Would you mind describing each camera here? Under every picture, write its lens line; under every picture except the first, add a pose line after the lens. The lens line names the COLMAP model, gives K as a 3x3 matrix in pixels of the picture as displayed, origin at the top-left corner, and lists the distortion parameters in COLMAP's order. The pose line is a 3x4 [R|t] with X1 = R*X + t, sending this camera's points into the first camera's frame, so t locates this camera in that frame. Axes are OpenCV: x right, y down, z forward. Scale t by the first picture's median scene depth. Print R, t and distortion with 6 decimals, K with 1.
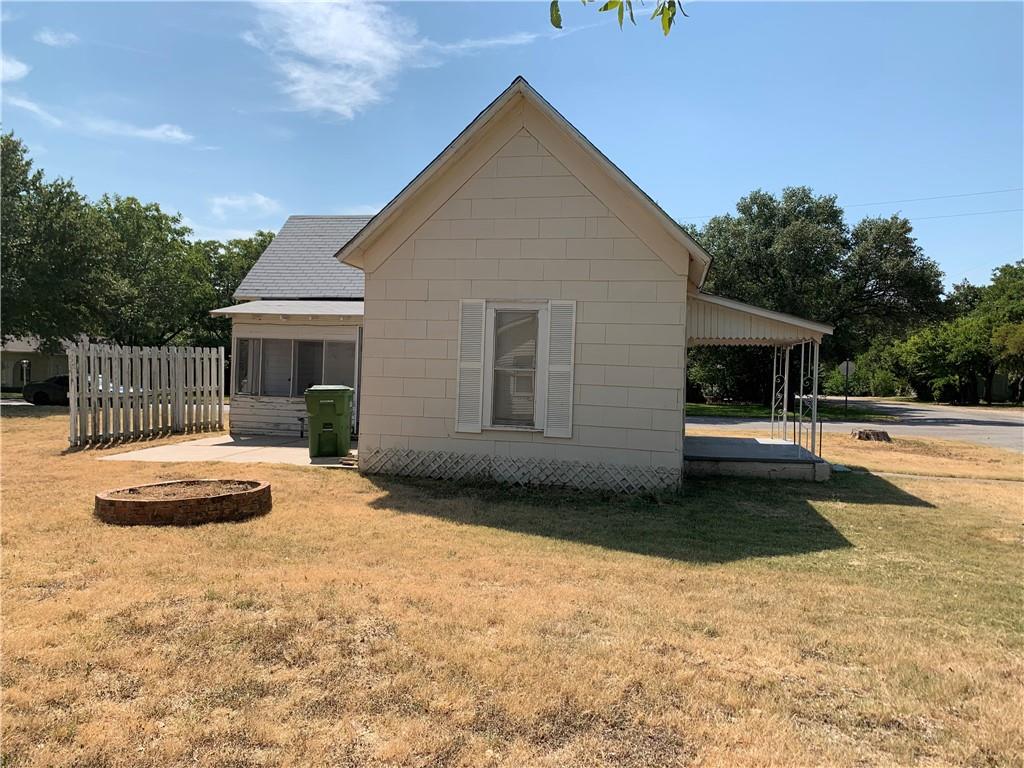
lens RADIAL K [[792.9, 0, 509.1], [0, 792.9, 384.3], [0, 0, 1]] dist [0.037040, -0.026996]
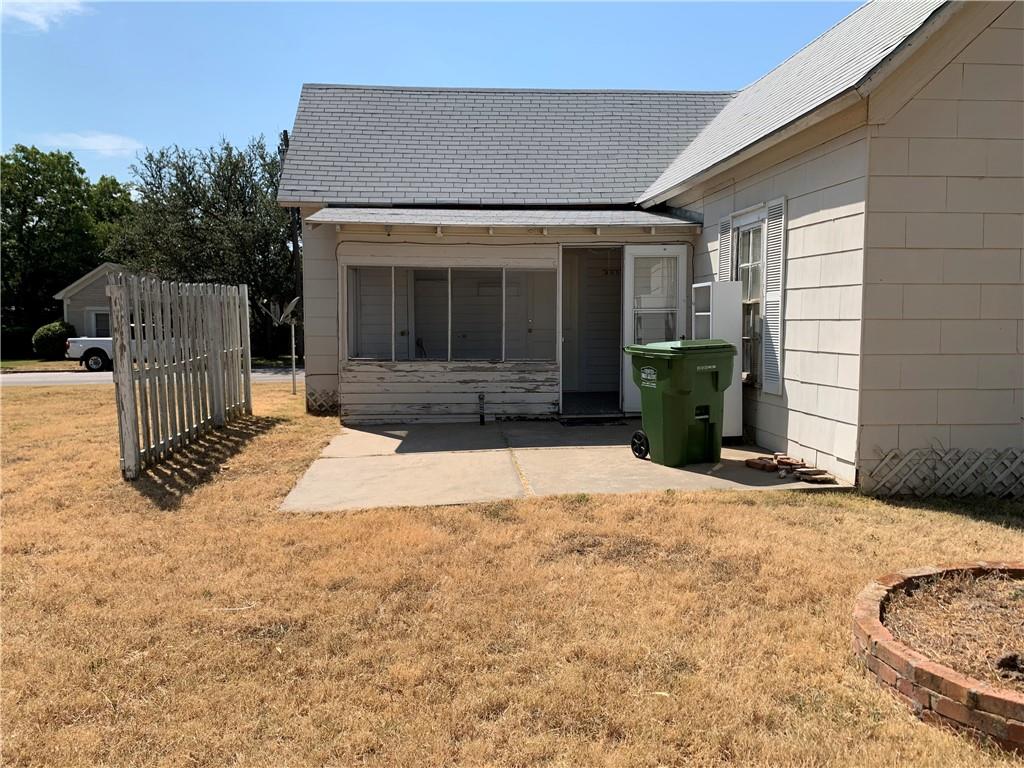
lens RADIAL K [[792.9, 0, 513.5], [0, 792.9, 385.2], [0, 0, 1]] dist [0.037040, -0.026996]
pose [[0.954524, -0.056680, 0.292697, -0.406996], [0.035086, 0.996296, 0.078510, -0.011718], [-0.296063, -0.064670, 0.952977, 0.392879]]
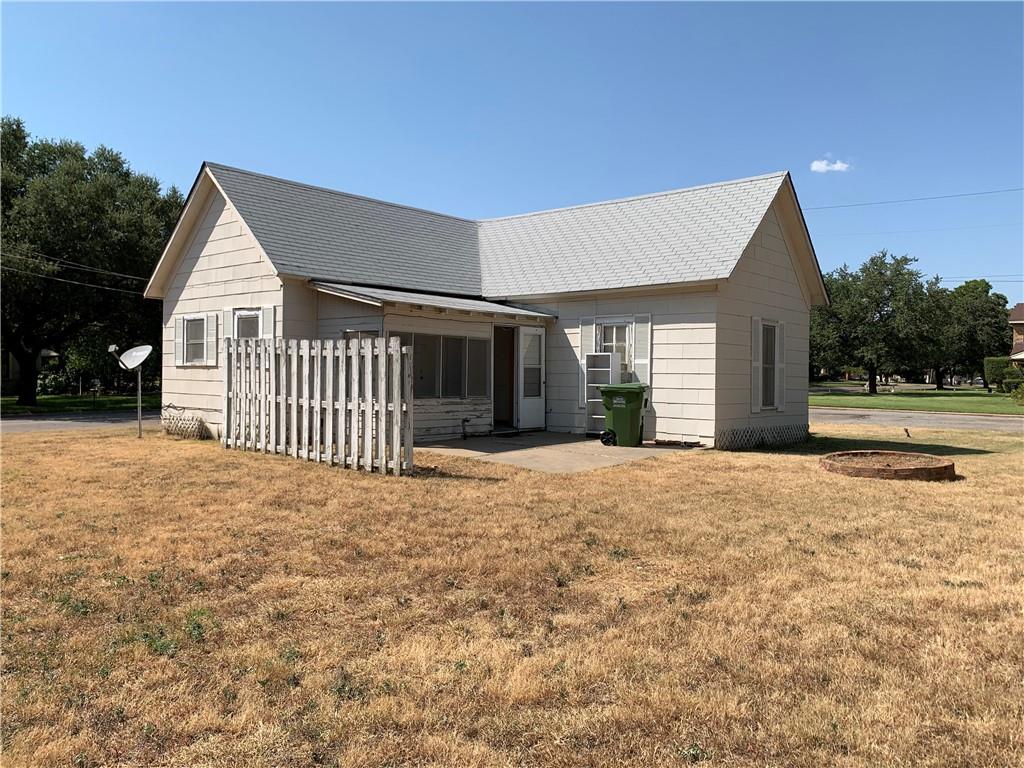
lens RADIAL K [[792.9, 0, 507.4], [0, 792.9, 382.5], [0, 0, 1]] dist [0.037040, -0.026996]
pose [[0.472400, -0.032385, 0.880789, -1.033427], [0.014029, 0.999474, 0.029225, -0.026822], [-0.881273, -0.001450, 0.472606, 0.500357]]
